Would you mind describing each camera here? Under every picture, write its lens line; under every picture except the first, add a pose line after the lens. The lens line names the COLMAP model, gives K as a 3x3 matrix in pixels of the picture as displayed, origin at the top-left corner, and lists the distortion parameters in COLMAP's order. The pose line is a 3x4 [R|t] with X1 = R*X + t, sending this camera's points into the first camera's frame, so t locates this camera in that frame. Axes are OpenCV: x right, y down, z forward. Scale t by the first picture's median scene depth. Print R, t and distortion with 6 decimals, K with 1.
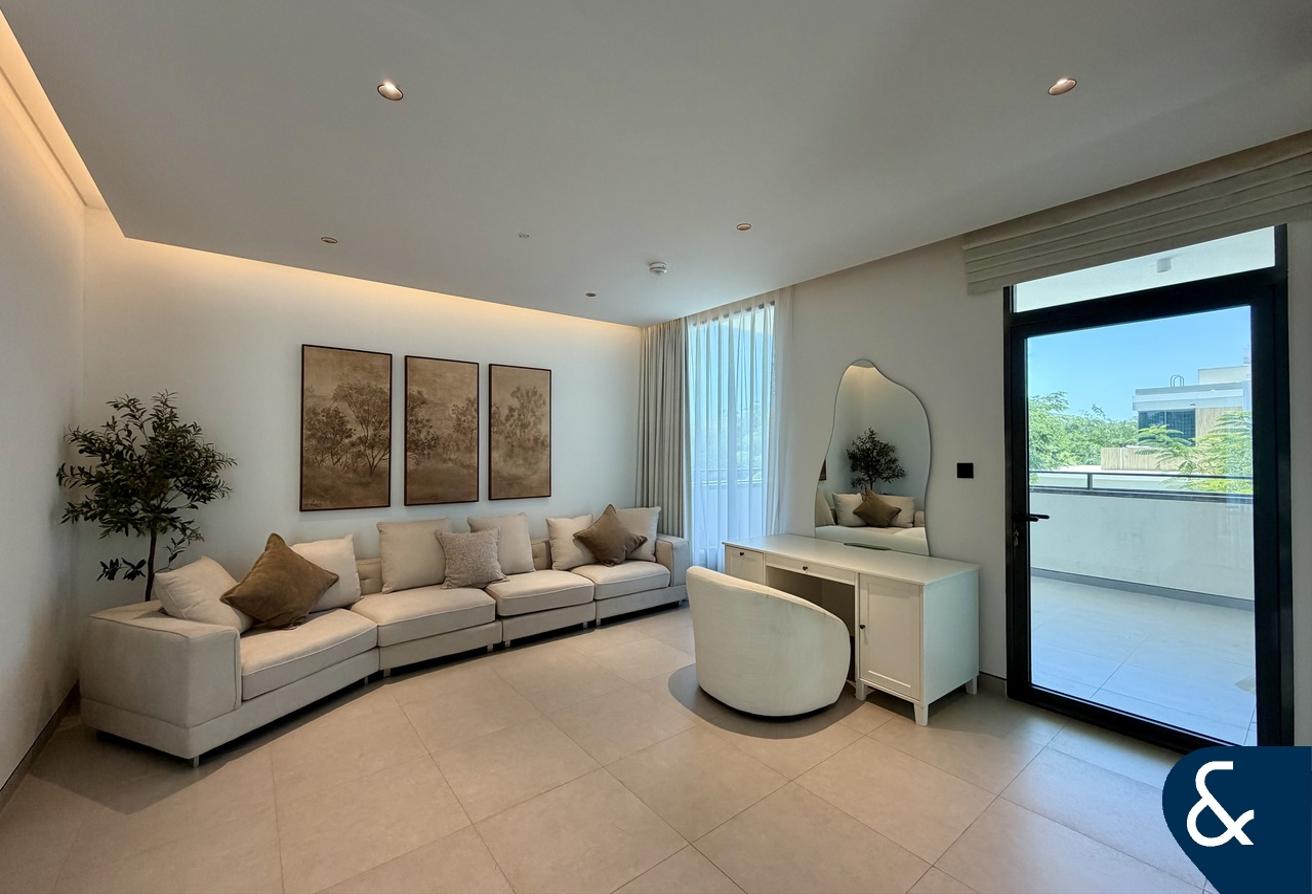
lens RADIAL K [[535.0, 0, 656.0], [0, 535.0, 447.0], [0, 0, 1]] dist [0.000399, 0.000098]
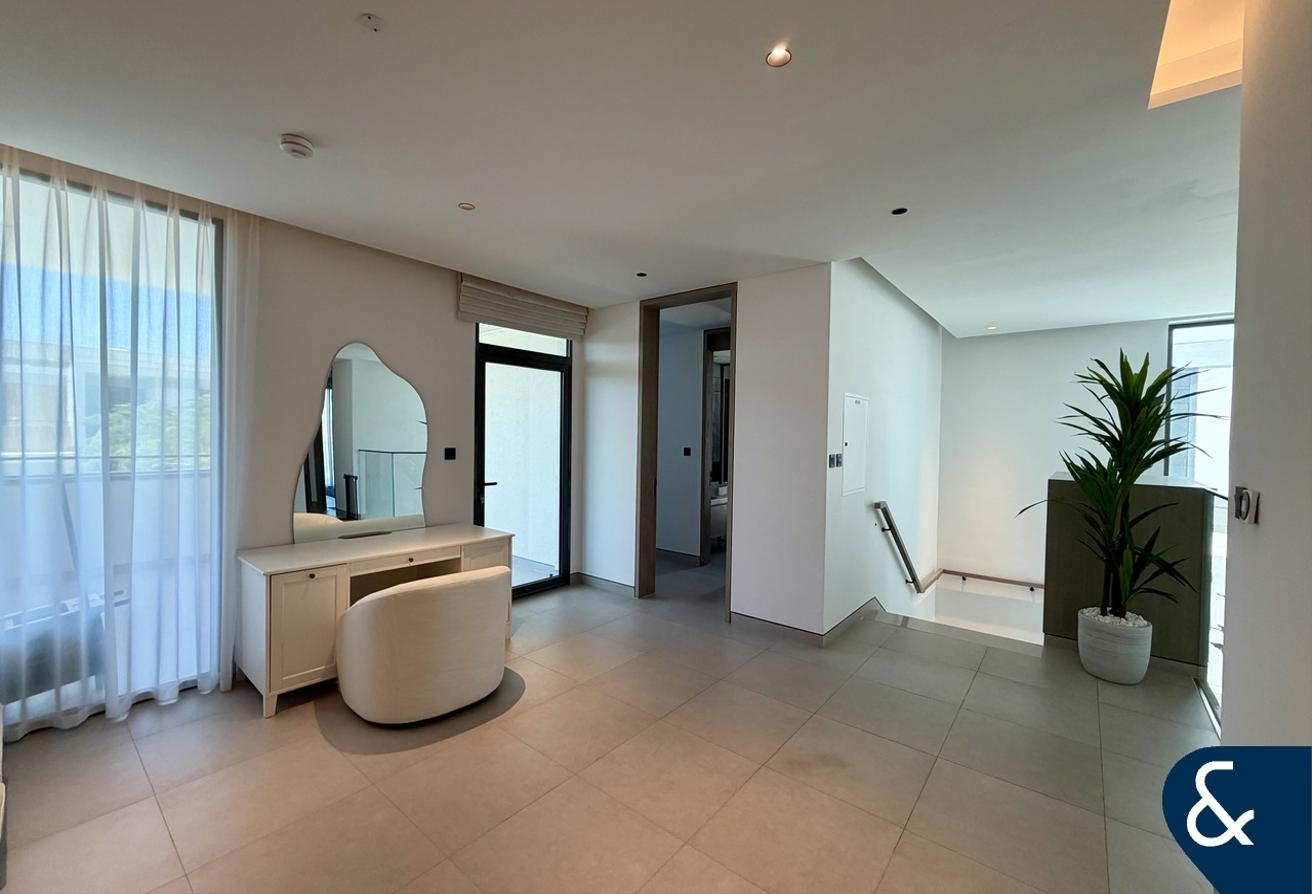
lens RADIAL K [[520.1, 0, 656.0], [0, 520.1, 447.0], [0, 0, 1]] dist [-0.000372, -0.000039]
pose [[-0.223407, -0.025641, 0.974388, -0.799550], [-0.020251, 0.999560, 0.021660, -0.010456], [-0.974515, -0.014893, -0.223828, 0.837798]]
